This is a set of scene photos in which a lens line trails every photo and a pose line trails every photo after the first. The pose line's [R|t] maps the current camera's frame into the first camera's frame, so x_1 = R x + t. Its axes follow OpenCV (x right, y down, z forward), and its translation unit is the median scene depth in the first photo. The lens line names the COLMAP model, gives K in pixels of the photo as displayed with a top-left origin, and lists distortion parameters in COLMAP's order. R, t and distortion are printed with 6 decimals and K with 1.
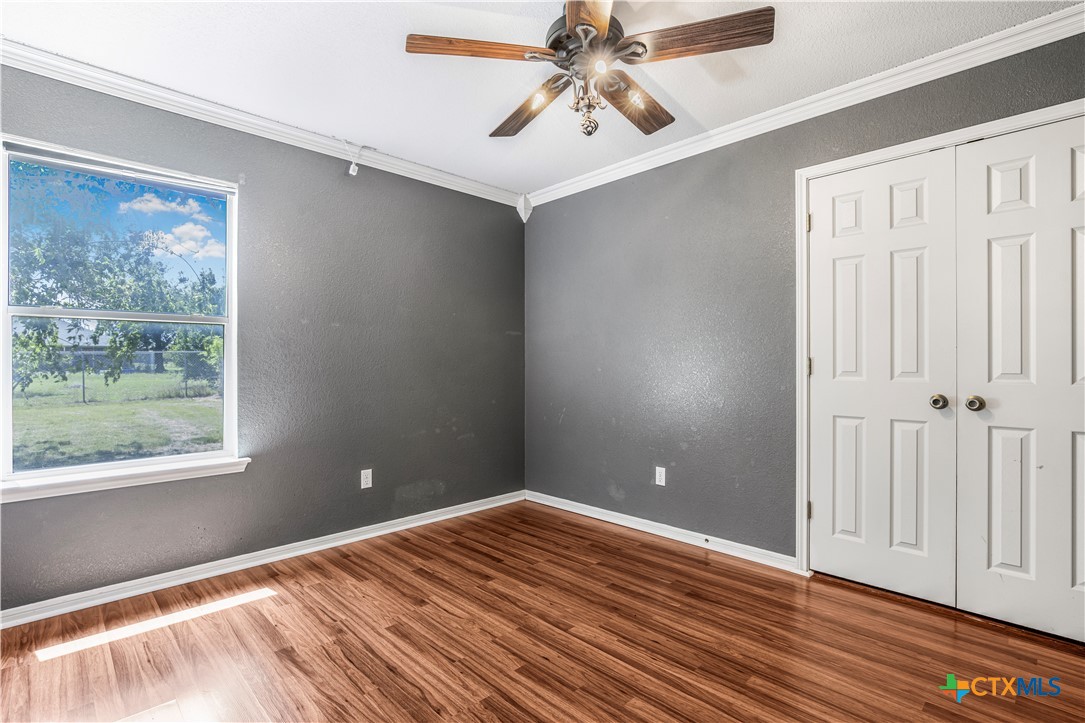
lens RADIAL K [[494.7, 0, 548.6], [0, 494.7, 364.3], [0, 0, 1]] dist [-0.013754, -0.000019]
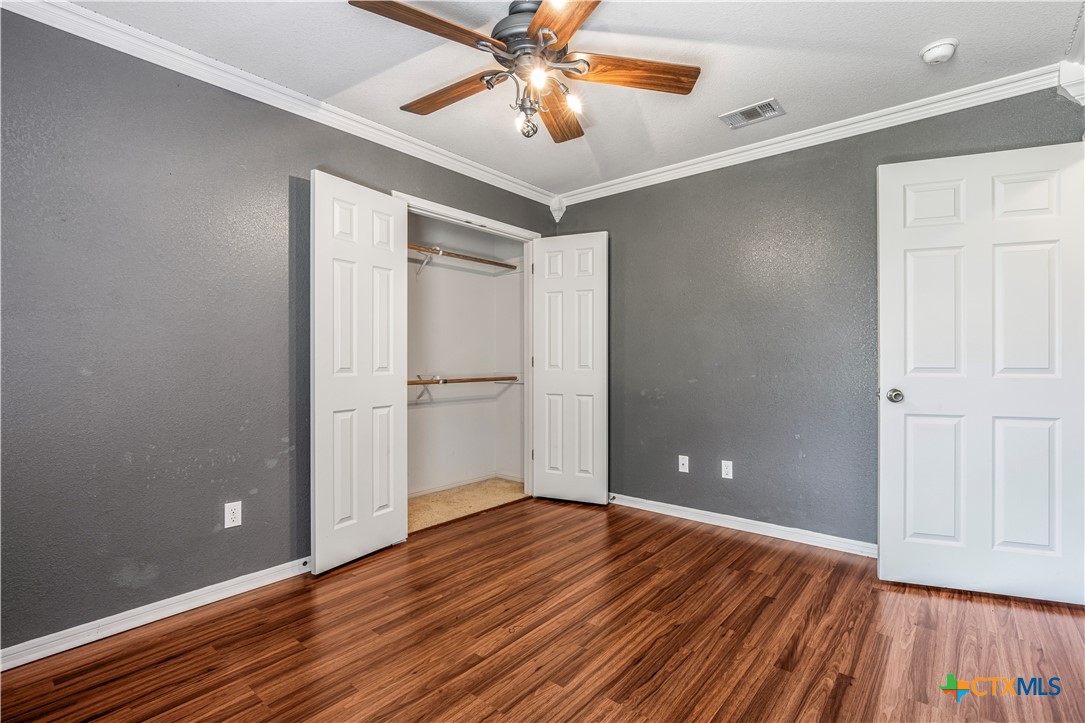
lens RADIAL K [[498.8, 0, 542.5], [0, 498.8, 361.5], [0, 0, 1]] dist [0.011391, -0.000156]
pose [[-0.071836, -0.004110, 0.997408, -0.856290], [-0.006051, 0.999975, 0.003684, -0.010639], [-0.997398, -0.005771, -0.071859, 0.922792]]
